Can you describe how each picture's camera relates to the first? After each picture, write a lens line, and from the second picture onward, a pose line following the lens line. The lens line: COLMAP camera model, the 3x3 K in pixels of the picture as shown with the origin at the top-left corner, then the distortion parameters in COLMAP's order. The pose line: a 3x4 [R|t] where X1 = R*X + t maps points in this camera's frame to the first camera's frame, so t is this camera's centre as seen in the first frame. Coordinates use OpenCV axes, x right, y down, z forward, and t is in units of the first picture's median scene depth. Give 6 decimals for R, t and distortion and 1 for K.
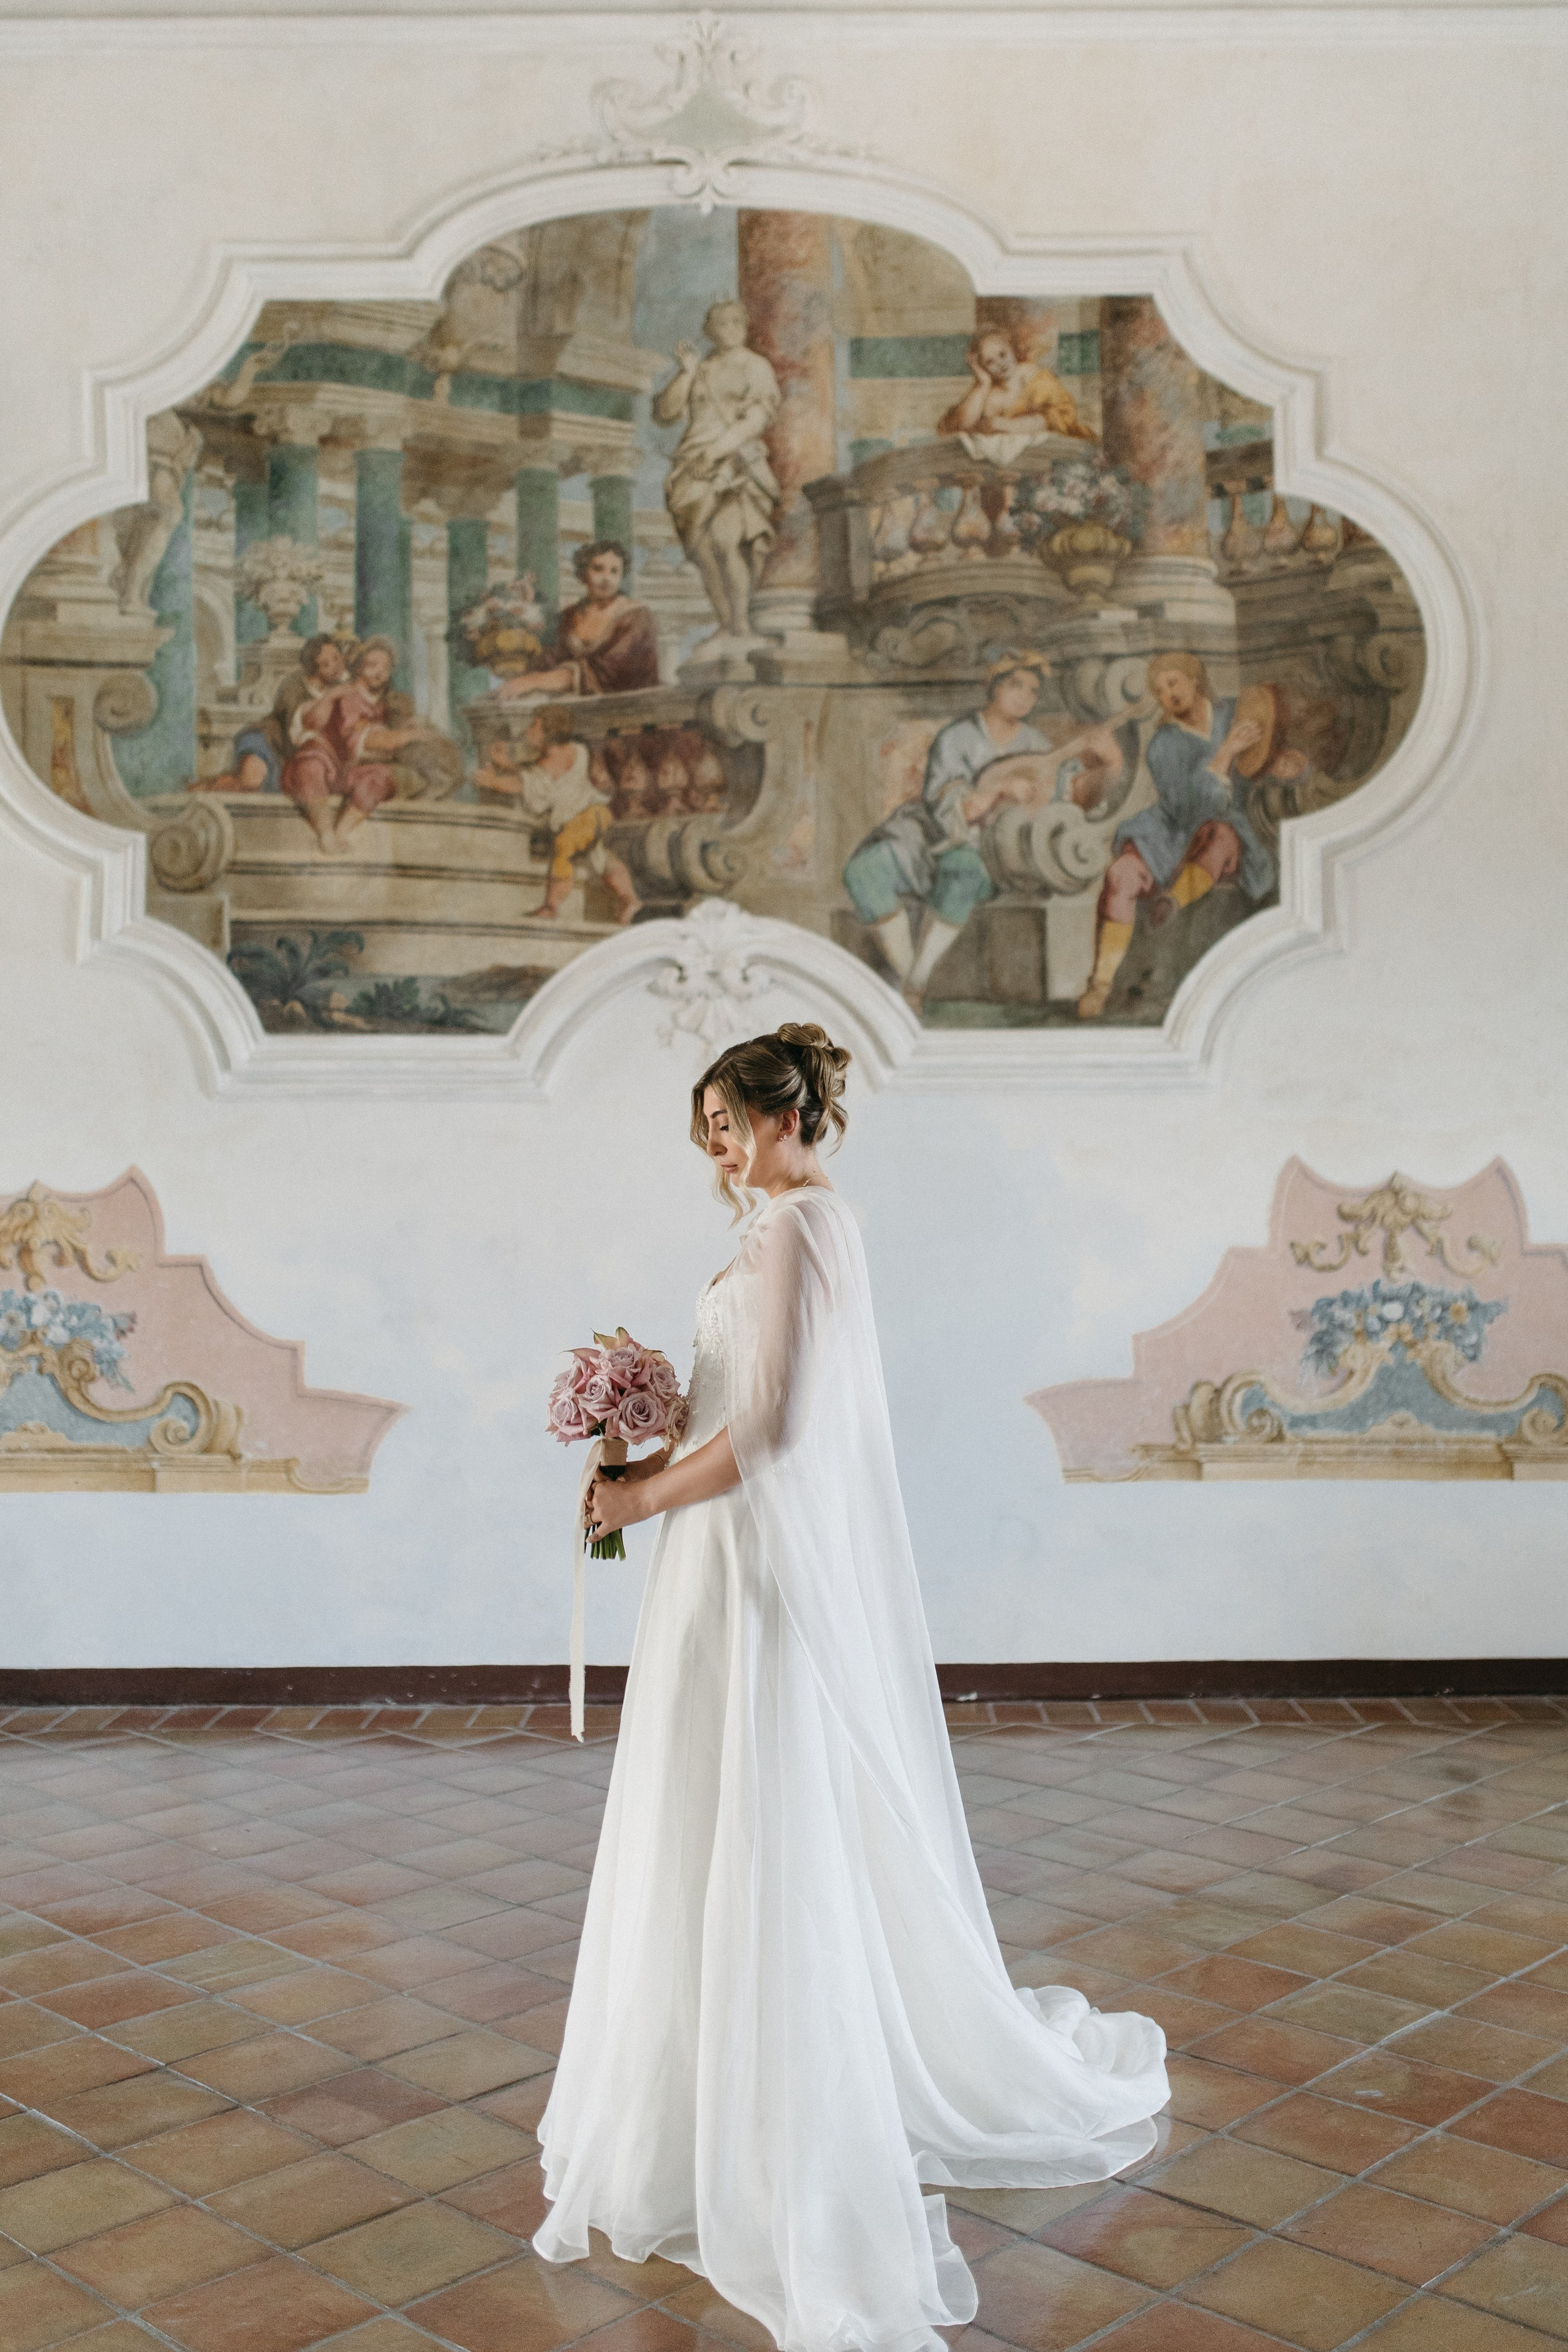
lens RADIAL K [[2324.6, 0, 824.3], [0, 2324.6, 1061.3], [0, 0, 1]] dist [-0.000842, -0.012440]
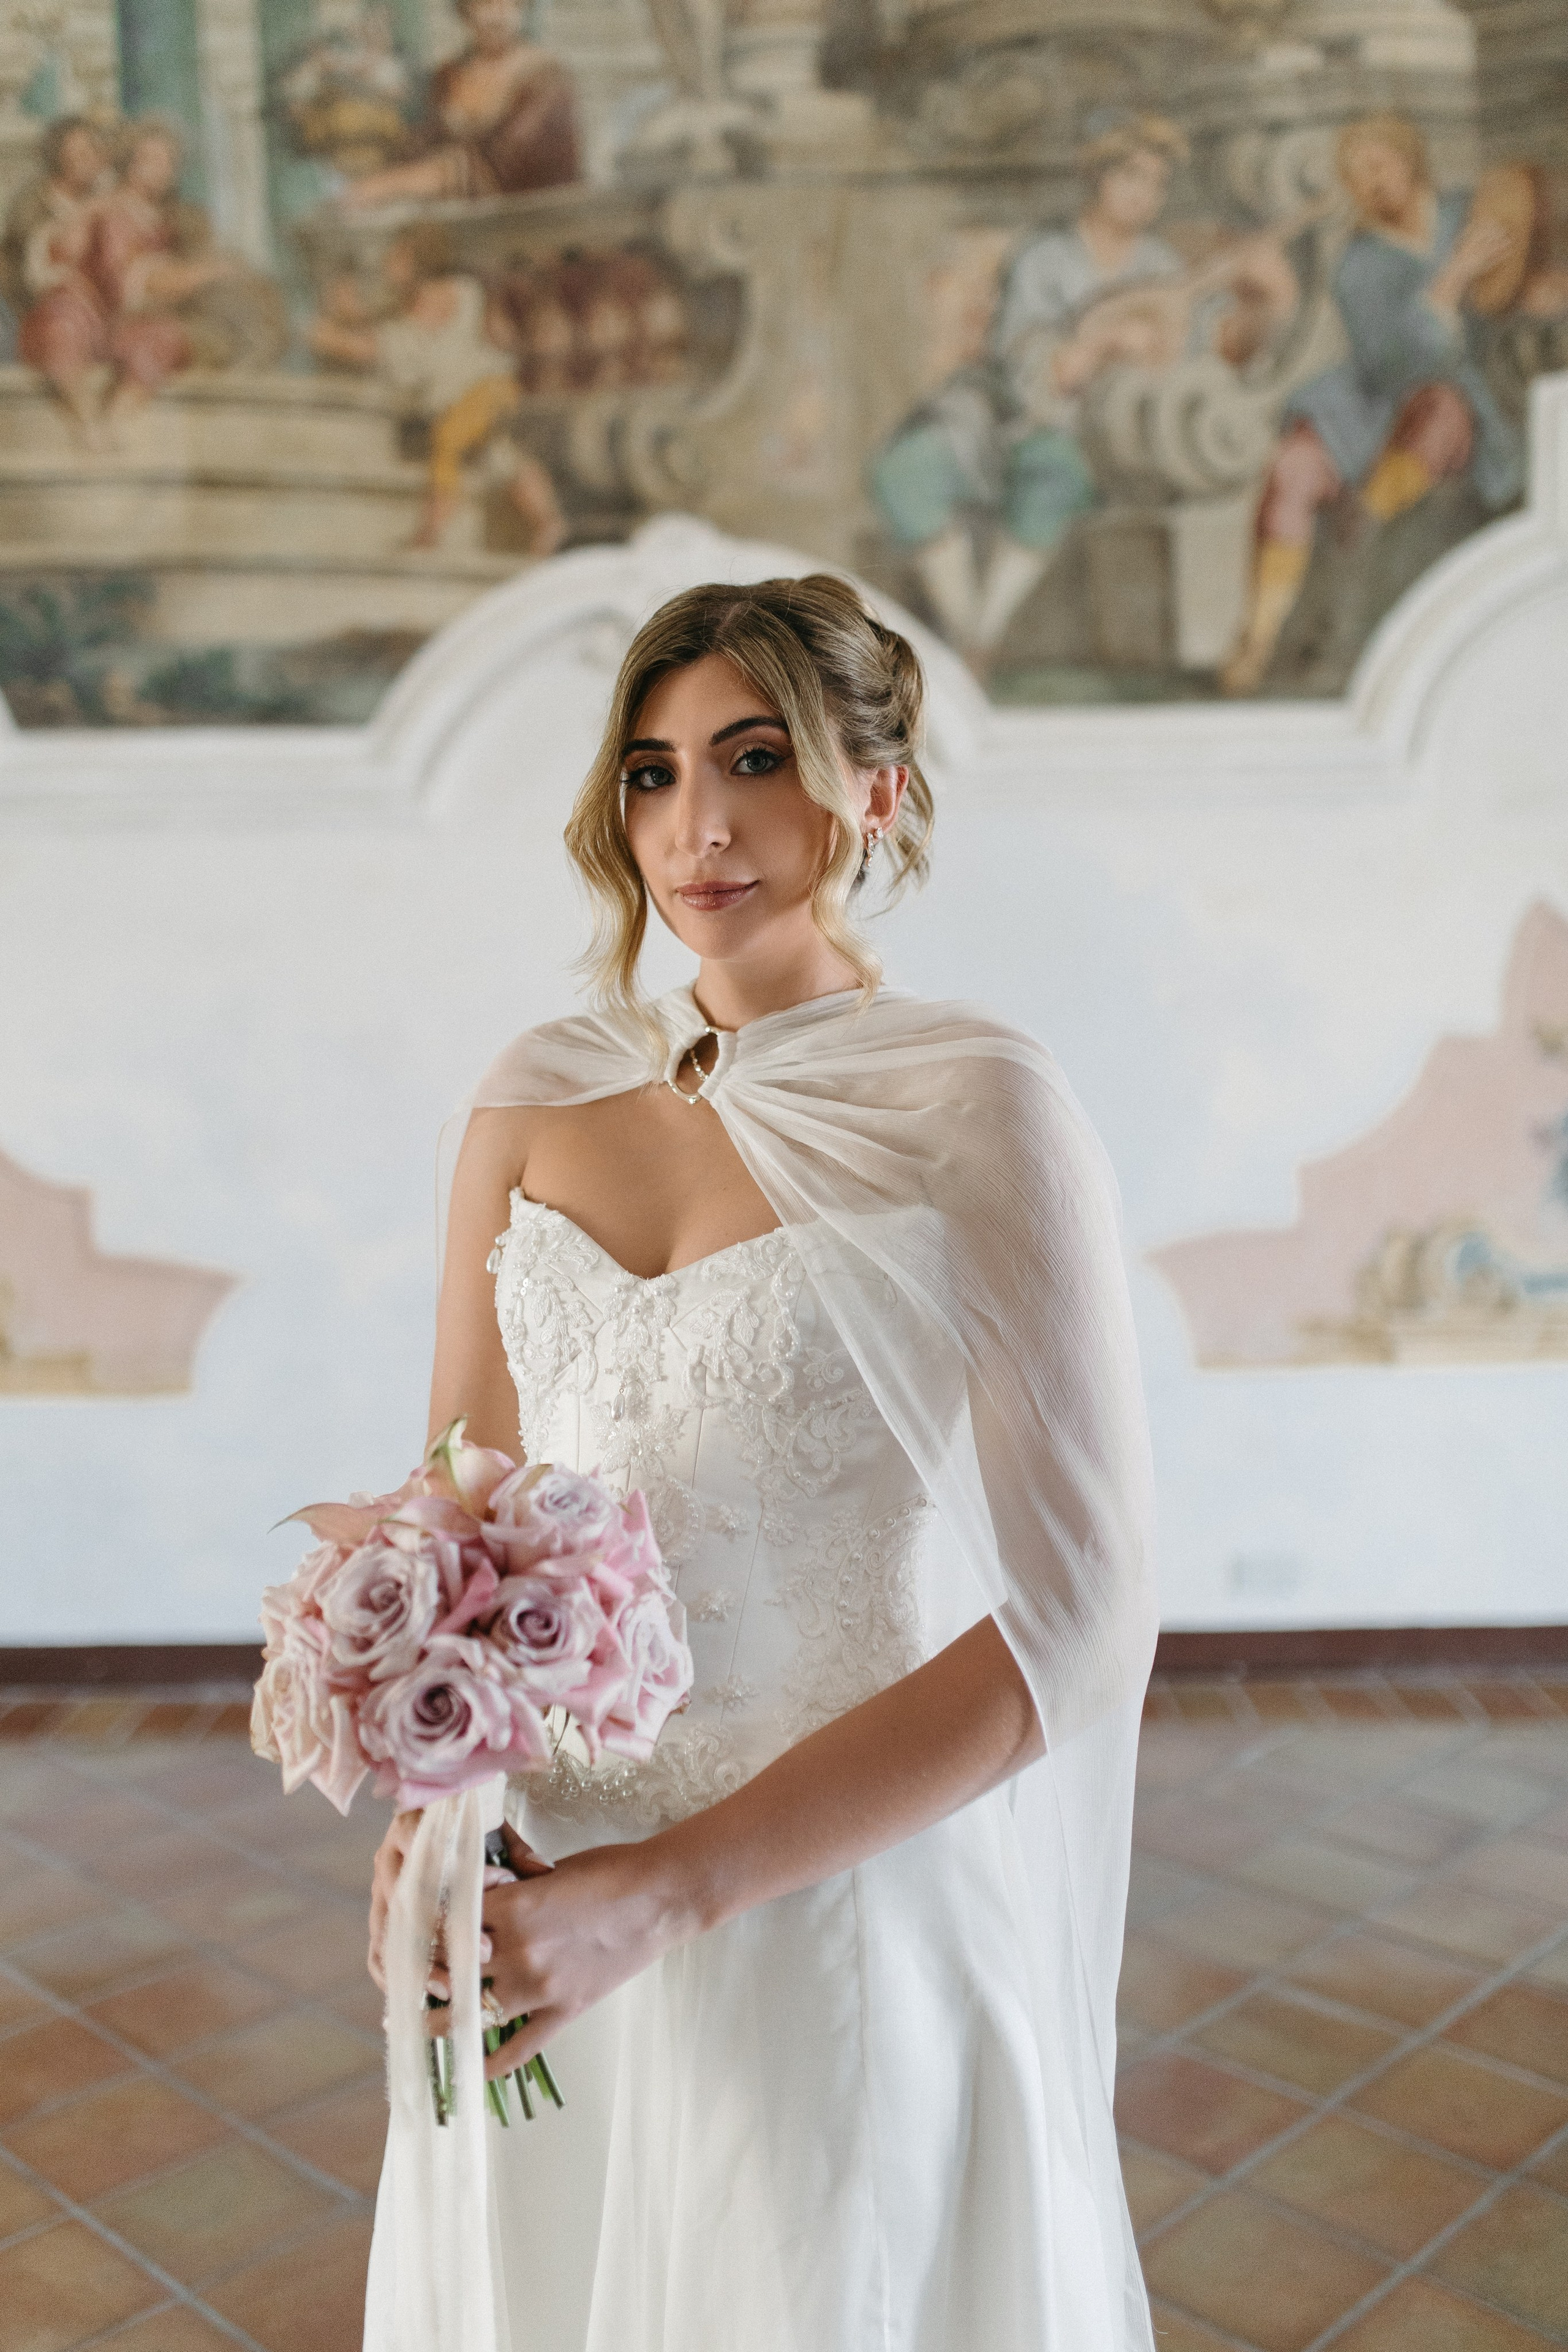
lens RADIAL K [[2284.9, 0, 739.7], [0, 2284.9, 1134.2], [0, 0, 1]] dist [0.000440, 0.008154]
pose [[0.999756, -0.011214, -0.019053, -0.018122], [0.013788, 0.989932, 0.140873, 0.012728], [0.017282, -0.141101, 0.989844, 0.327166]]
